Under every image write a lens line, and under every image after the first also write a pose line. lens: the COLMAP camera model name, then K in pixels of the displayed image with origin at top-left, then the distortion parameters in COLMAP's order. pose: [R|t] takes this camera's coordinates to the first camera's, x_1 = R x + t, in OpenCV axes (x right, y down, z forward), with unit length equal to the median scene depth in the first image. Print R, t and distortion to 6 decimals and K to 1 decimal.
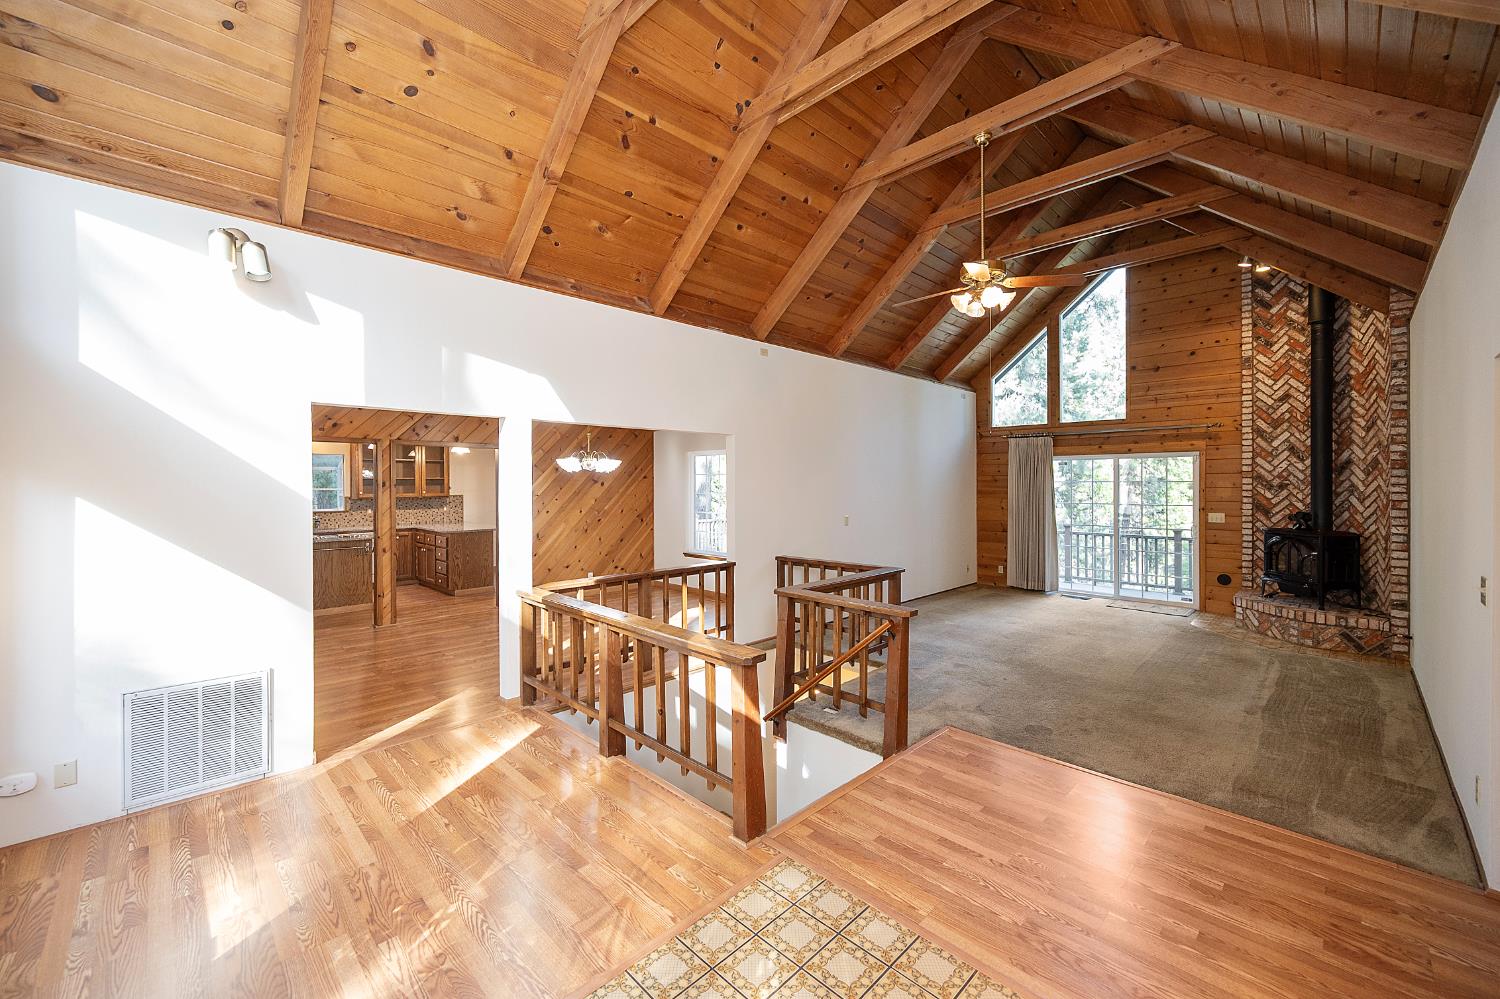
lens RADIAL K [[598.3, 0, 749.6], [0, 598.3, 488.5], [0, 0, 1]] dist [0.001930, 0.000330]
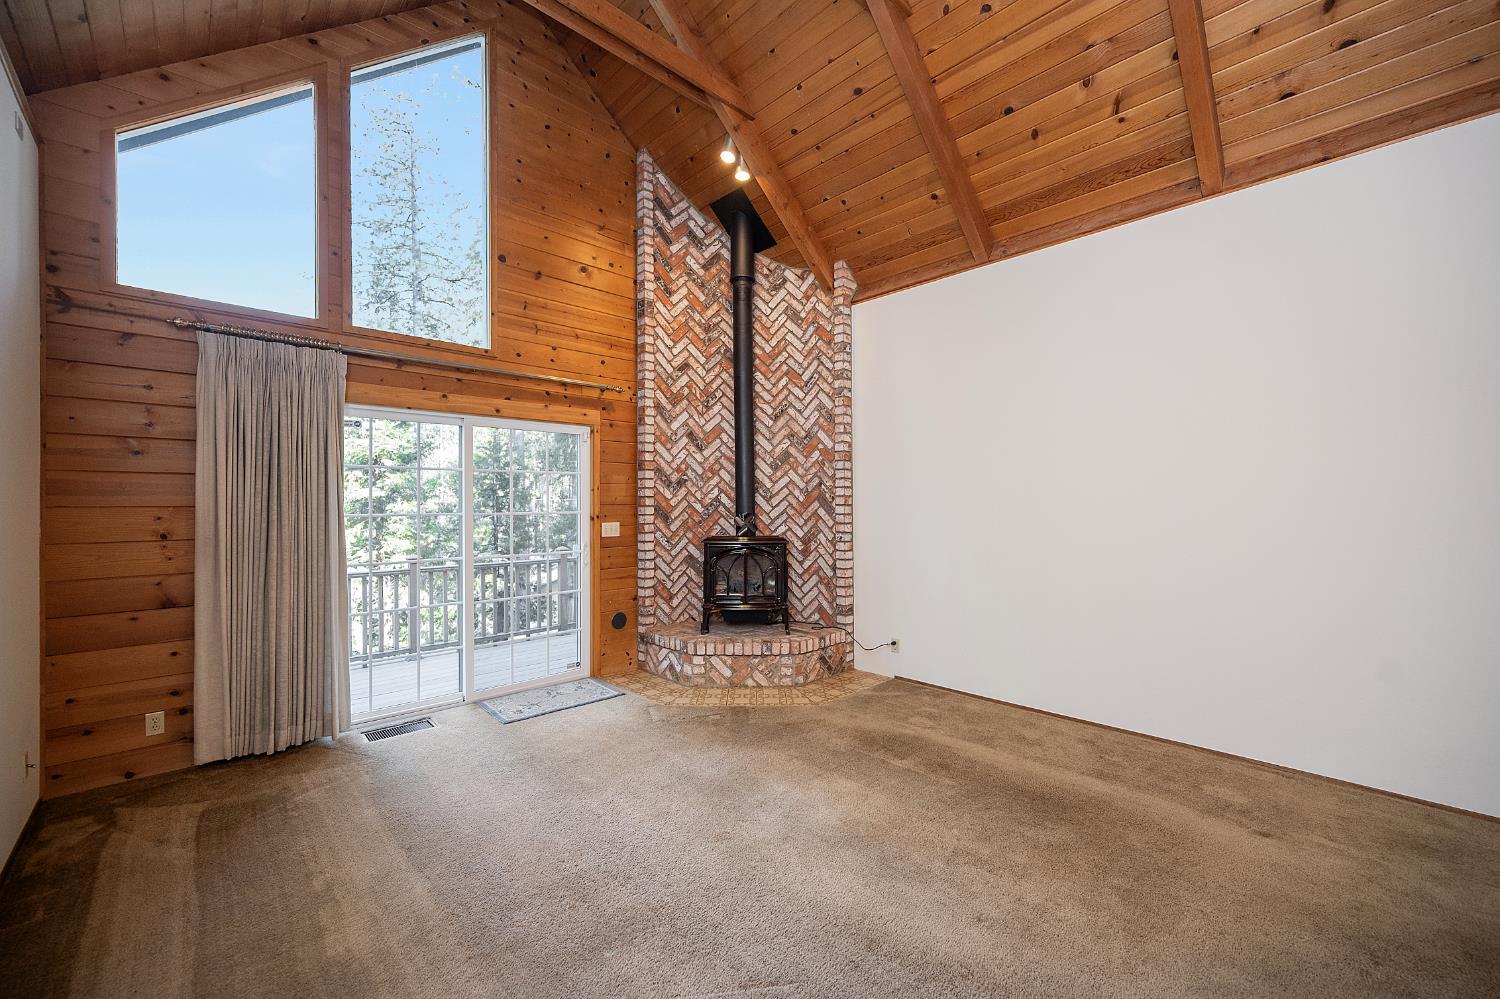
lens RADIAL K [[598.3, 0, 747.0], [0, 598.3, 499.1], [0, 0, 1]] dist [0.001930, 0.000330]
pose [[0.028513, 0.010999, 0.999533, 0.132155], [0.011231, 0.999873, -0.011323, 0.026713], [-0.999530, 0.011549, 0.028386, 0.900202]]
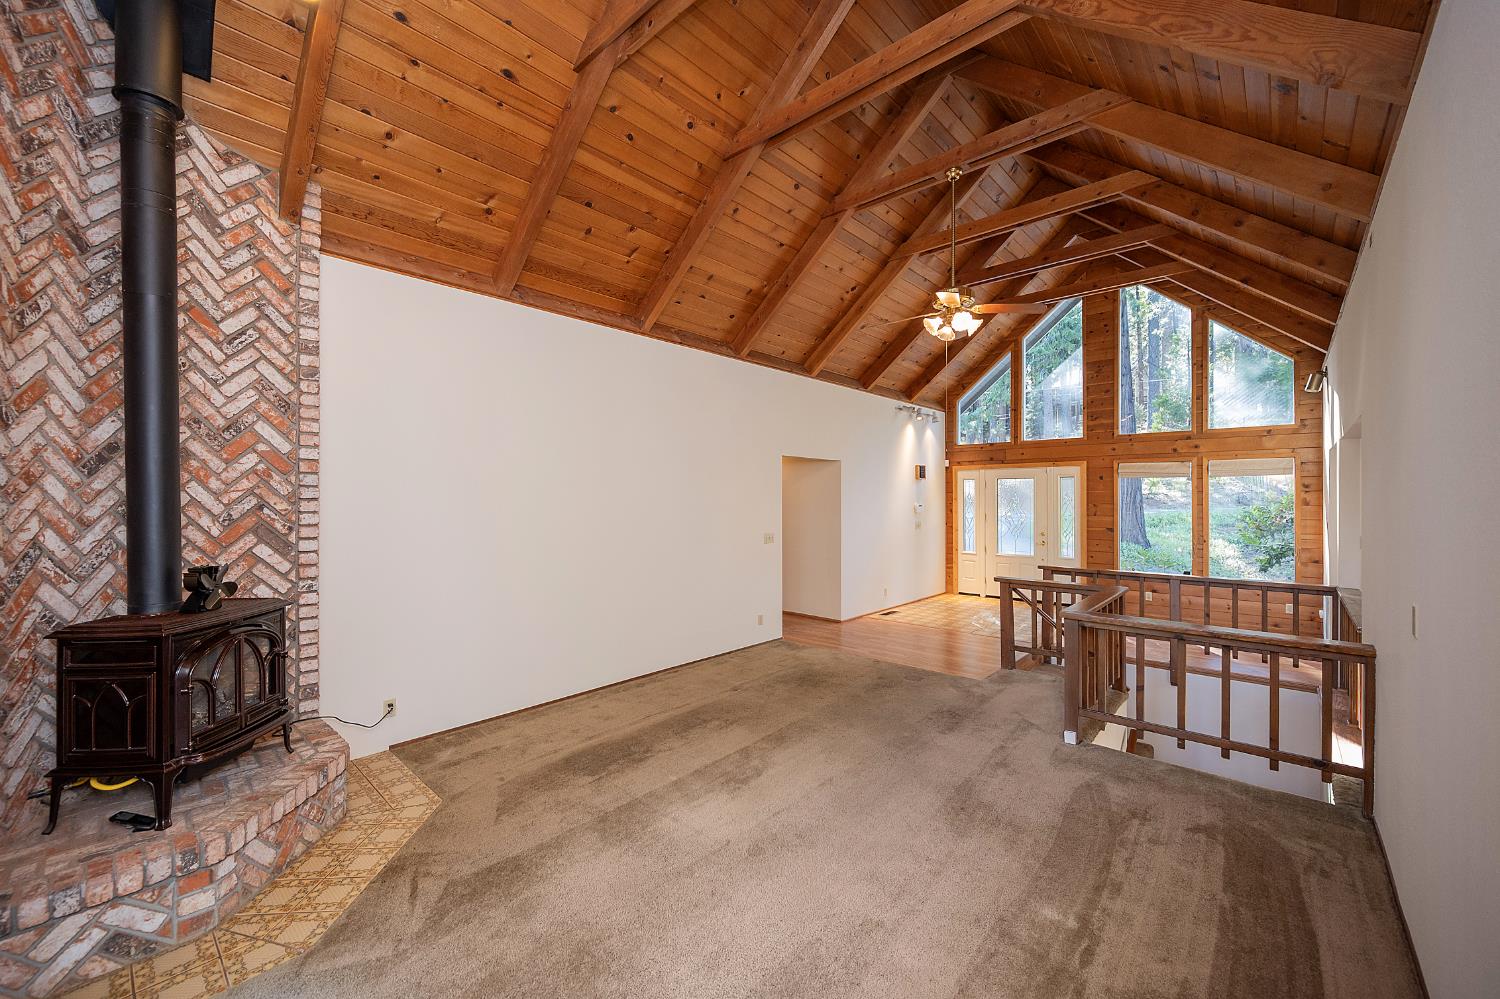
lens RADIAL K [[598.3, 0, 746.8], [0, 598.3, 496.4], [0, 0, 1]] dist [0.001930, 0.000330]
pose [[-0.998500, 0.006539, -0.054360, 0.534698], [0.006365, 0.999974, 0.003376, -0.007988], [0.054381, 0.003025, -0.998516, 1.333406]]
